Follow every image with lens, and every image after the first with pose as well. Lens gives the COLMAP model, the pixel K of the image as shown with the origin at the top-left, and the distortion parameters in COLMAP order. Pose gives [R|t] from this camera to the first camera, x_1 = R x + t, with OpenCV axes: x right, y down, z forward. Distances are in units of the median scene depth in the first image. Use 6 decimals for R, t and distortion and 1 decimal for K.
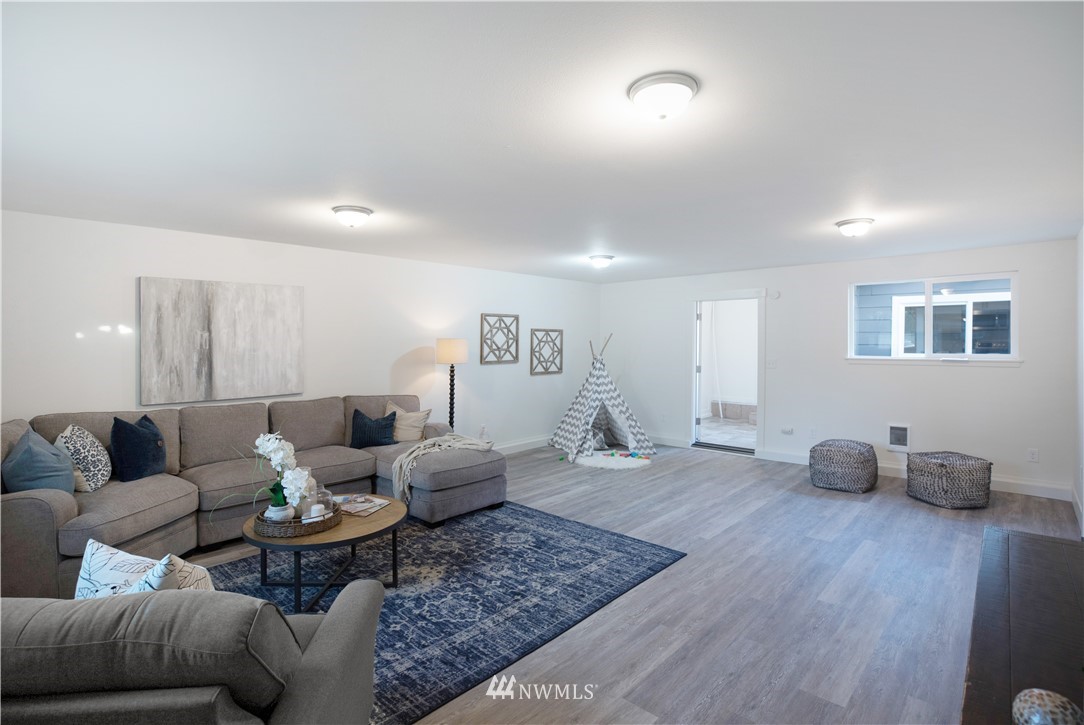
lens RADIAL K [[509.0, 0, 535.3], [0, 509.0, 352.5], [0, 0, 1]] dist [-0.002595, 0.000580]
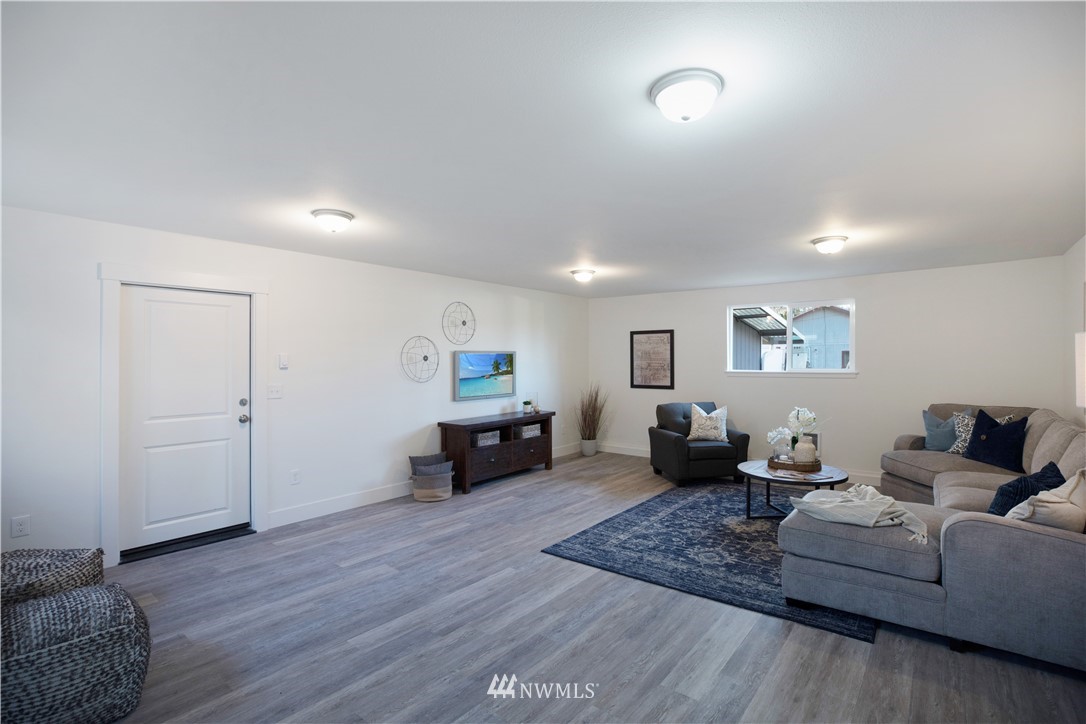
lens RADIAL K [[510.0, 0, 536.3], [0, 510.0, 352.0], [0, 0, 1]] dist [-0.002595, 0.000580]
pose [[-0.997036, 0.002262, -0.076908, 0.387362], [0.002417, 0.999995, -0.001917, -0.024023], [0.076903, -0.002097, -0.997036, 2.065819]]
